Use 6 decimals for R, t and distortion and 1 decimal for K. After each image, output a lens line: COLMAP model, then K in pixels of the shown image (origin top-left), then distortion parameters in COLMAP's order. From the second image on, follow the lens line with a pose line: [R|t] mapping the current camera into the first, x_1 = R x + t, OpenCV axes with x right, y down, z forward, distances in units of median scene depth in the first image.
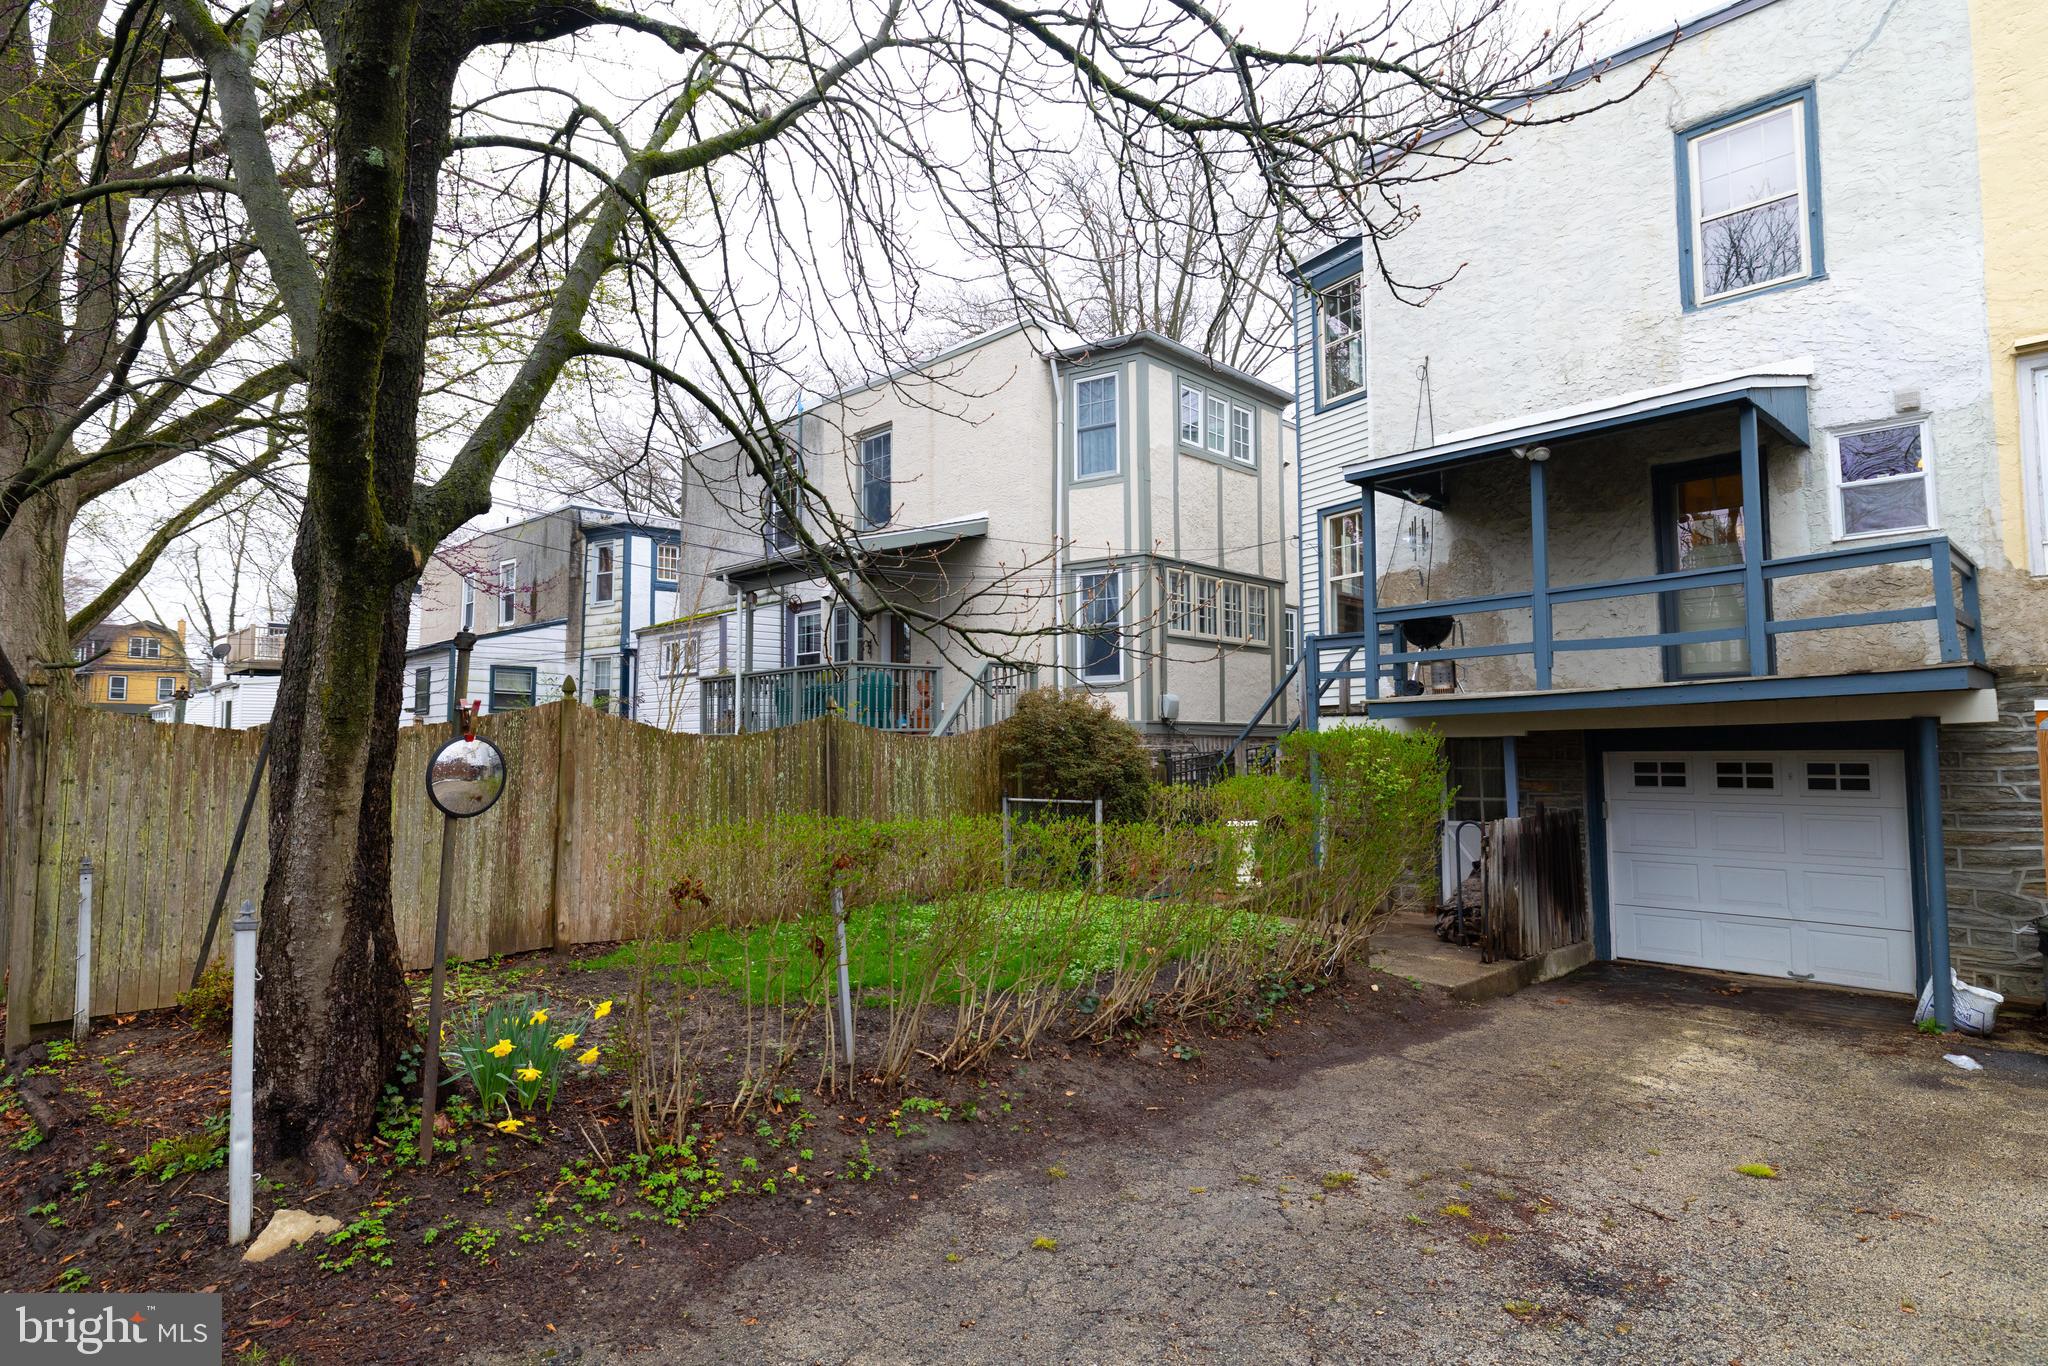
lens RADIAL K [[1107.2, 0, 1024.0], [0, 1107.2, 683.0], [0, 0, 1]] dist [0.001358, 0.000010]
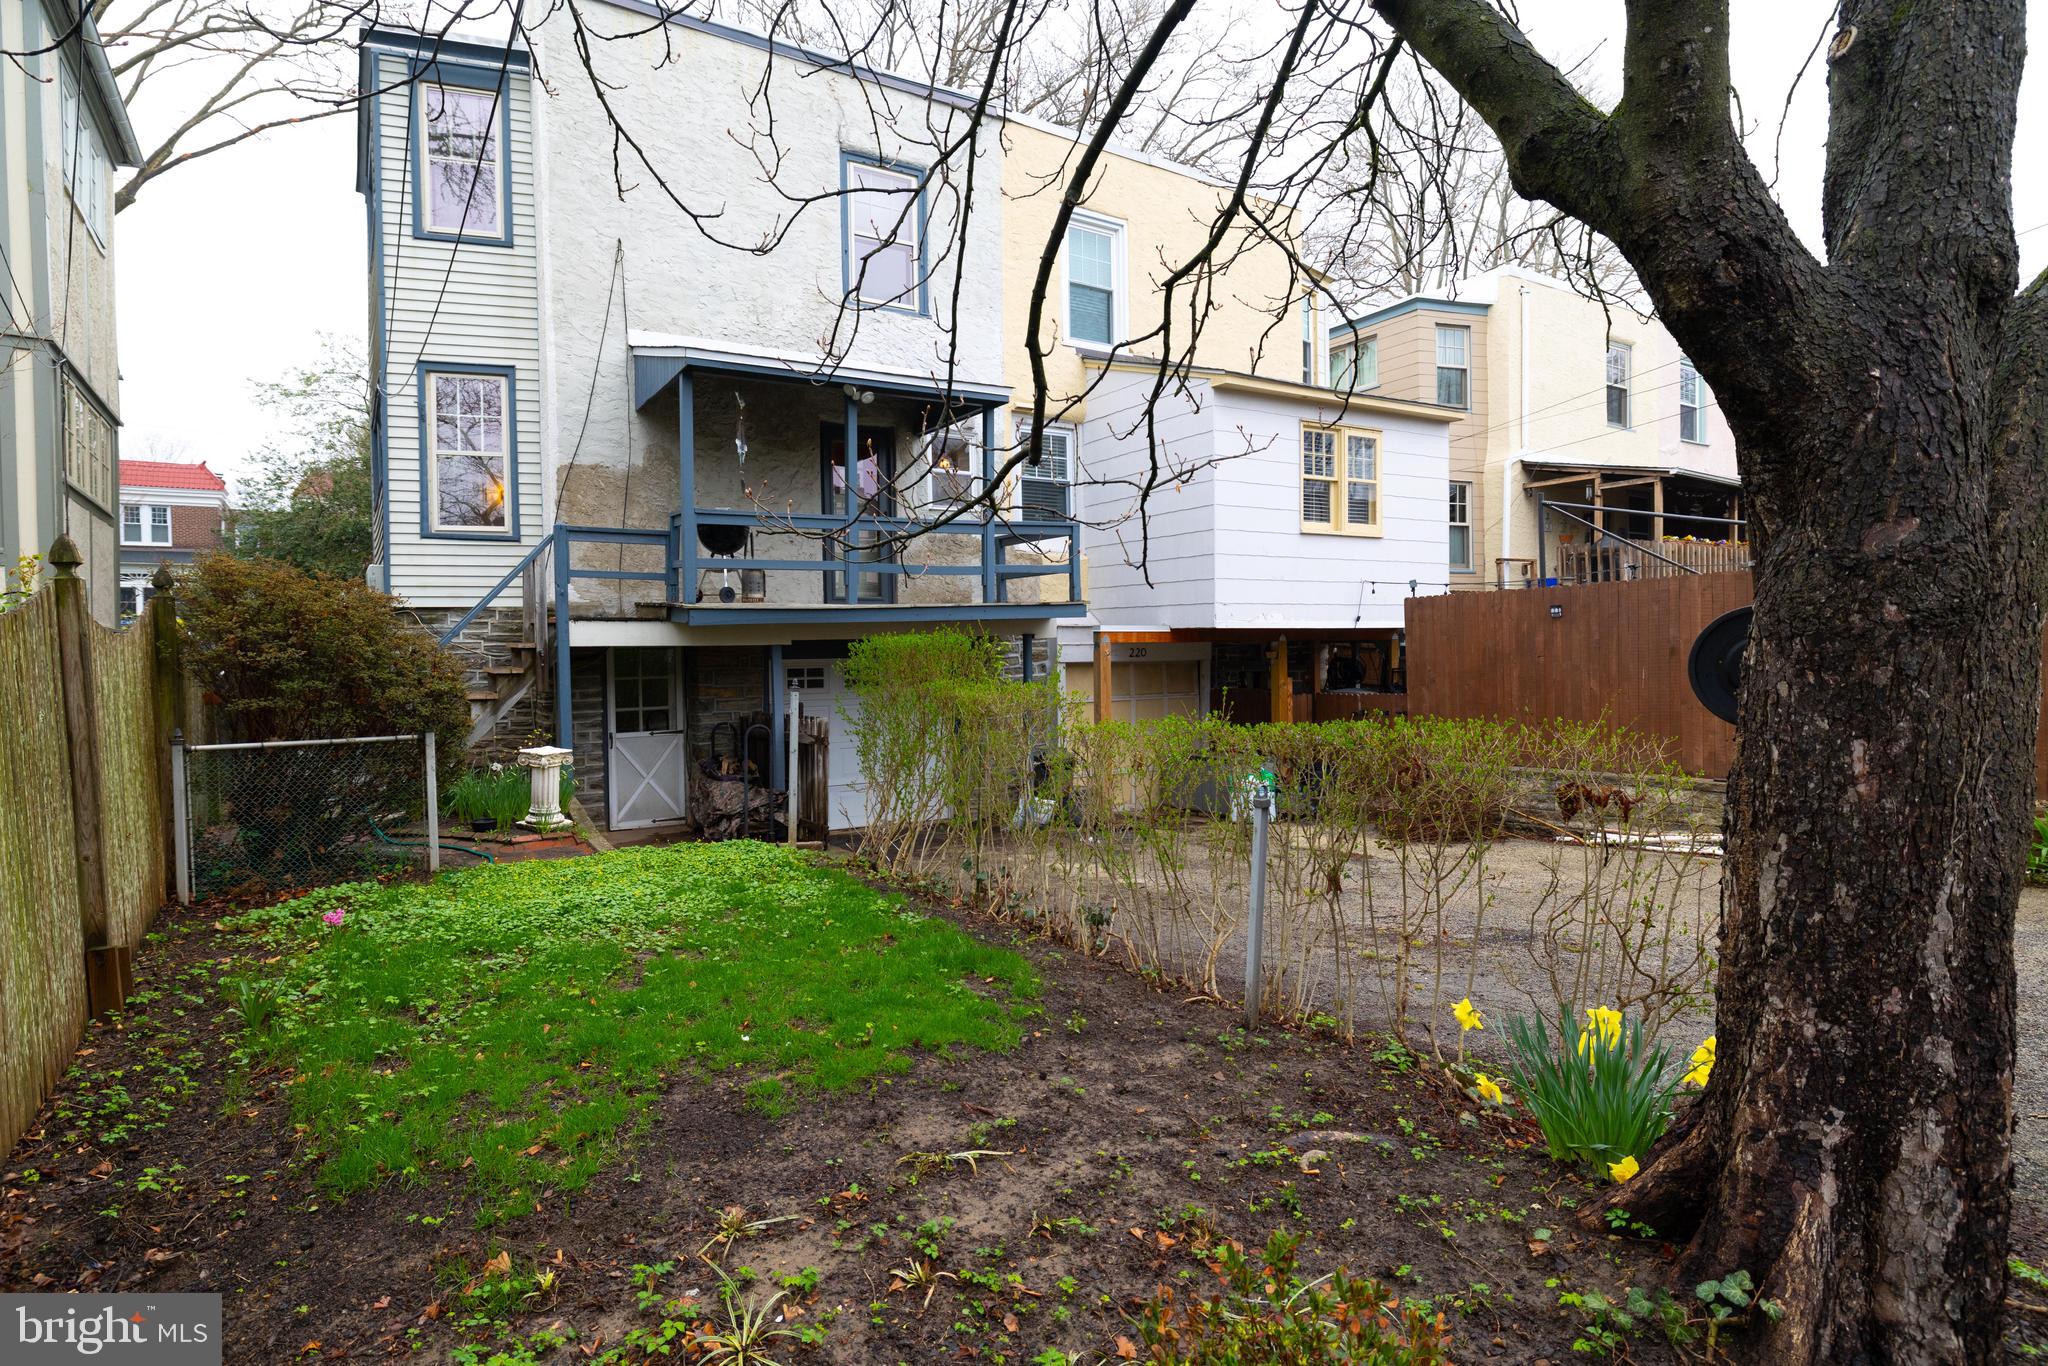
lens RADIAL K [[1056.7, 0, 1025.1], [0, 1056.7, 671.8], [0, 0, 1]] dist [0.001557, 0.000018]
pose [[0.223688, -0.013077, 0.974573, -0.443184], [-0.047885, 0.998555, 0.024390, 0.032268], [-0.973484, -0.052123, 0.222738, 0.458924]]
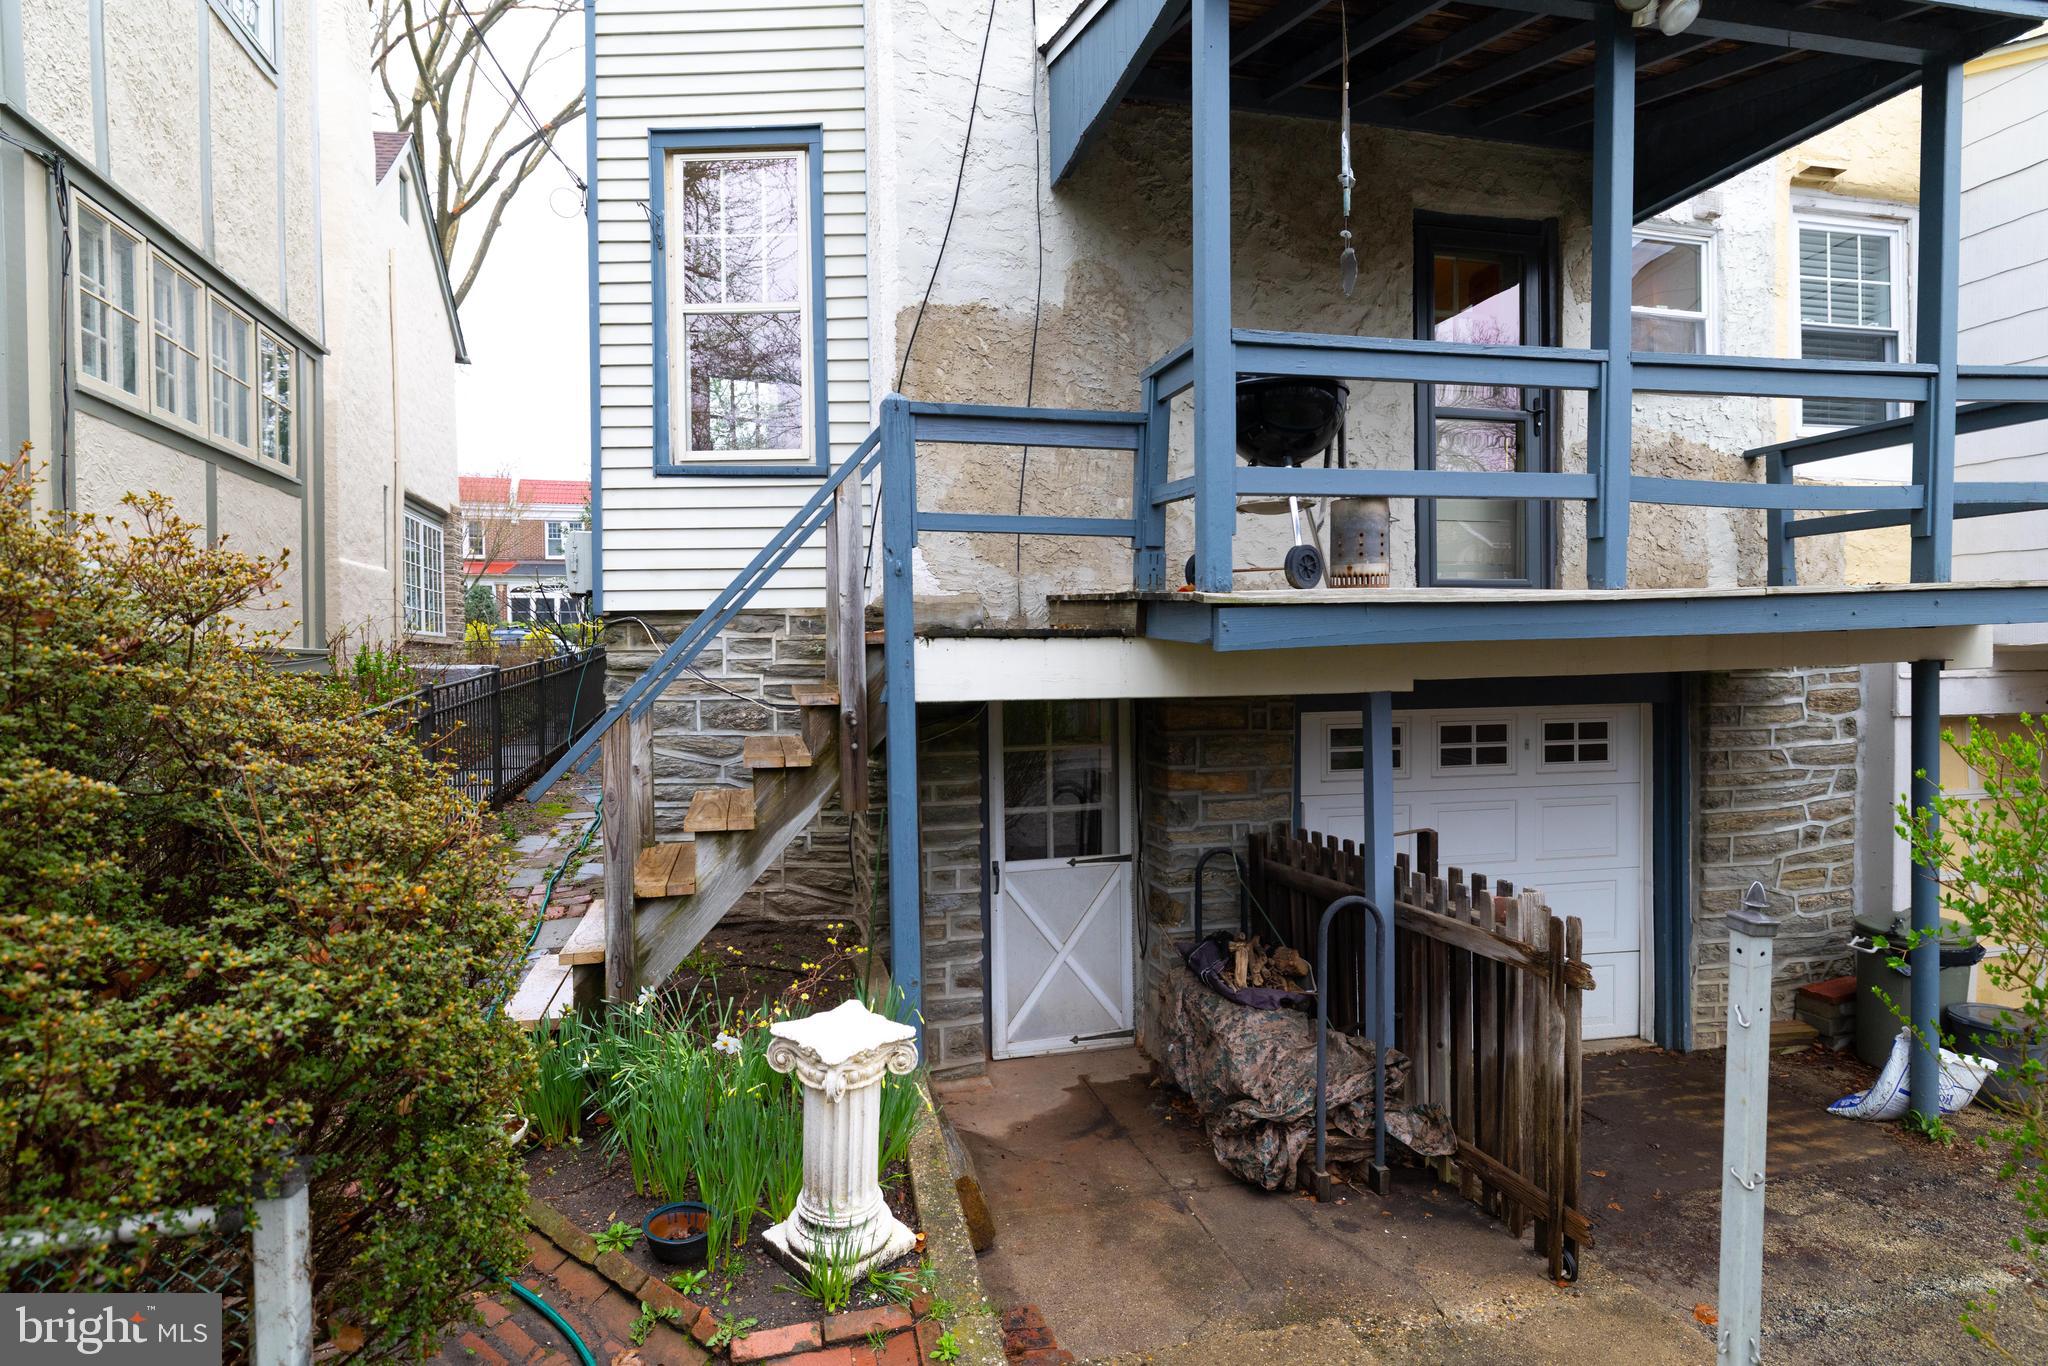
lens RADIAL K [[1056.7, 0, 1025.1], [0, 1056.7, 671.8], [0, 0, 1]] dist [0.001557, 0.000018]
pose [[0.516000, -0.007428, 0.856556, 0.000803], [-0.044608, 0.998373, 0.035529, 0.027002], [-0.855426, -0.056542, 0.514829, 0.779549]]
